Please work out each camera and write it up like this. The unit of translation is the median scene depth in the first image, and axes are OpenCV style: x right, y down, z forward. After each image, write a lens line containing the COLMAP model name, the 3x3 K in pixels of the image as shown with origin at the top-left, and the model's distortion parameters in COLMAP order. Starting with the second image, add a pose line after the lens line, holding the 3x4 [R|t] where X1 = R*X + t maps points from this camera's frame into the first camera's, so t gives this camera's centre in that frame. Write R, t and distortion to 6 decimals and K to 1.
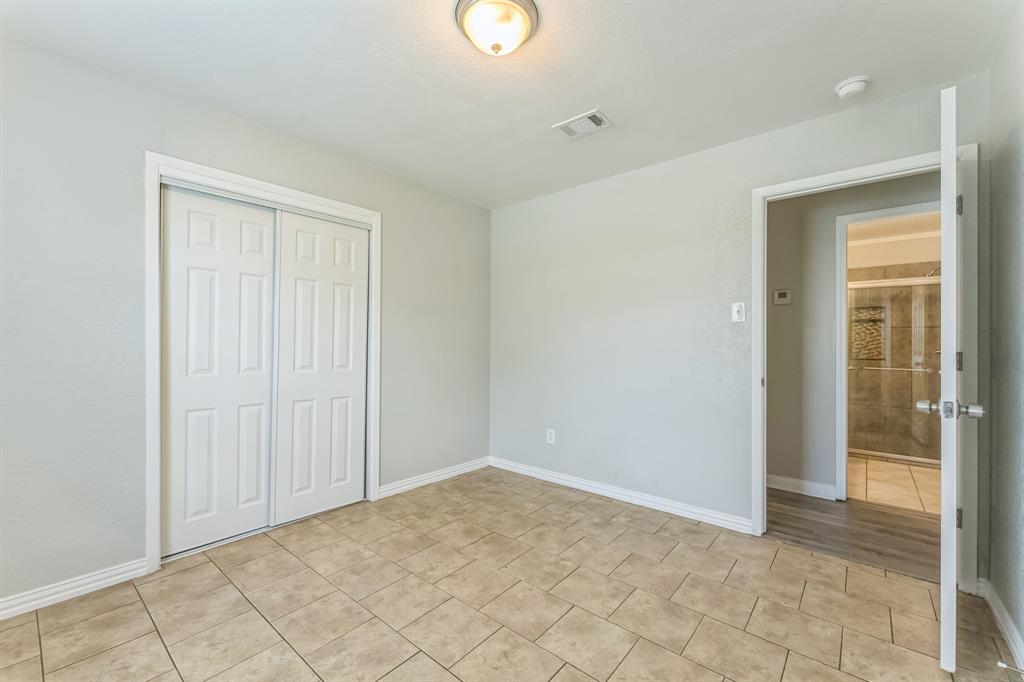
lens RADIAL K [[412.2, 0, 518.3], [0, 412.2, 334.0], [0, 0, 1]] dist [0.000412, 0.000099]
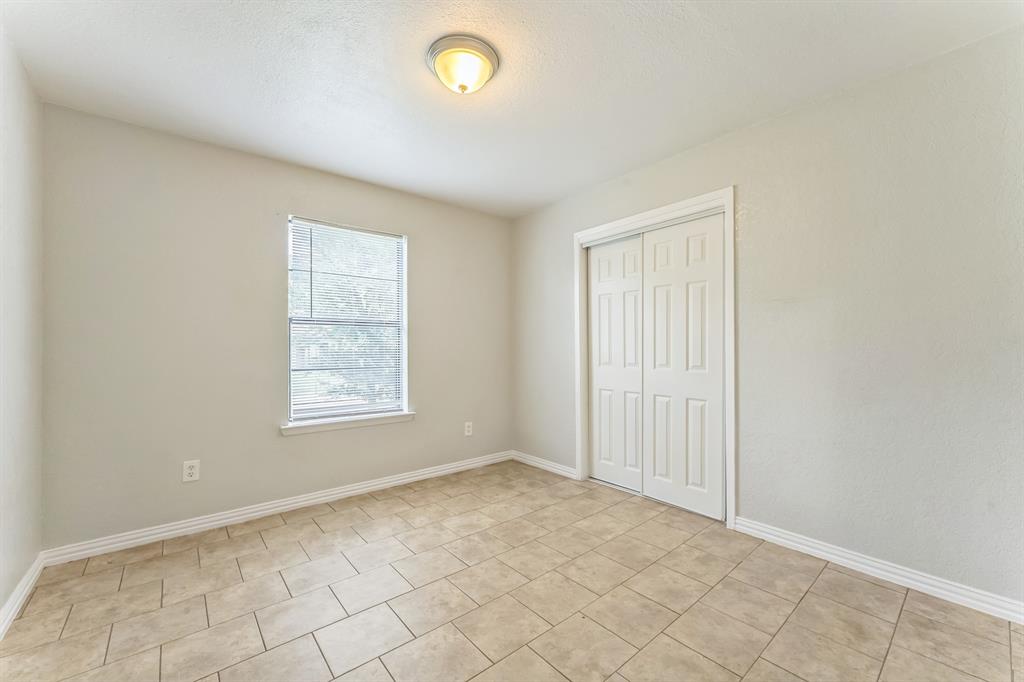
lens RADIAL K [[412.2, 0, 518.3], [0, 412.2, 334.0], [0, 0, 1]] dist [0.000412, 0.000099]
pose [[-0.168134, -0.031645, -0.985256, 0.684447], [0.027172, 0.998956, -0.036722, 0.029032], [0.985390, -0.032946, -0.167098, 0.868567]]
